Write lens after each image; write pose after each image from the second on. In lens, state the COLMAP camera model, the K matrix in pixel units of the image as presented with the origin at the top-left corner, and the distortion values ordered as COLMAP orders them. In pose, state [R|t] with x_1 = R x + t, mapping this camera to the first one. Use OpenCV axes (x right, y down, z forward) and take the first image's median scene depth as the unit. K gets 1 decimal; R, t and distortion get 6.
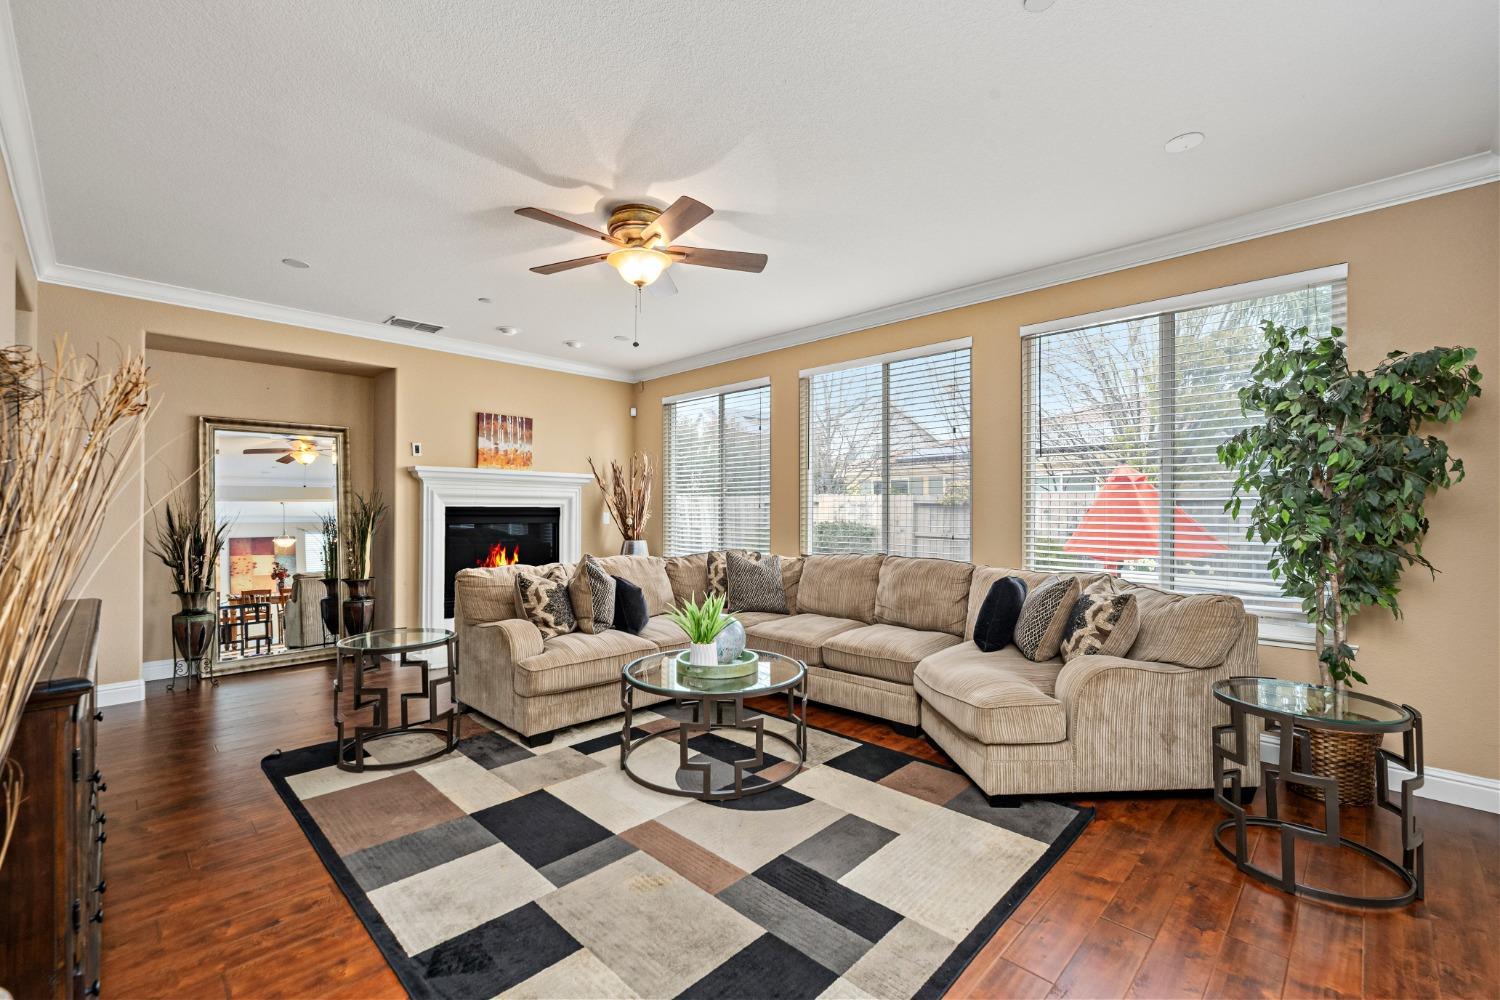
lens RADIAL K [[658.3, 0, 754.9], [0, 658.3, 497.1], [0, 0, 1]] dist [-0.000395, 0.001009]
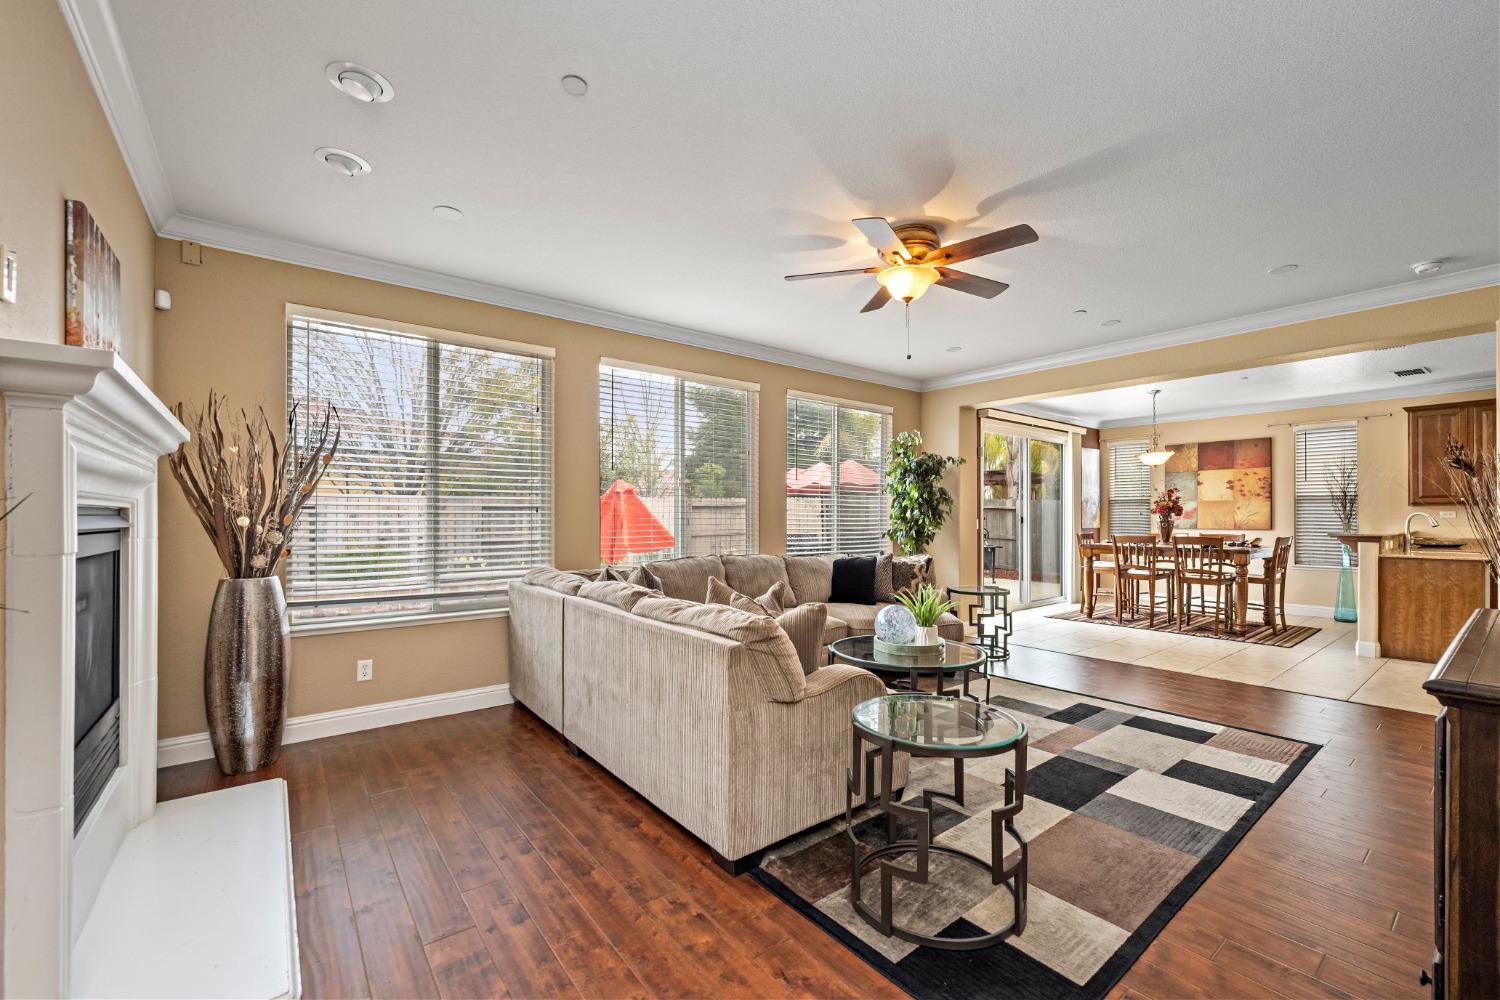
lens RADIAL K [[604.4, 0, 755.1], [0, 604.4, 510.9], [0, 0, 1]] dist [-0.007334, -0.000575]
pose [[0.122887, 0.008620, 0.992383, -1.680205], [-0.025519, 0.999659, -0.005523, 0.030250], [-0.992093, -0.024645, 0.123065, 1.621686]]
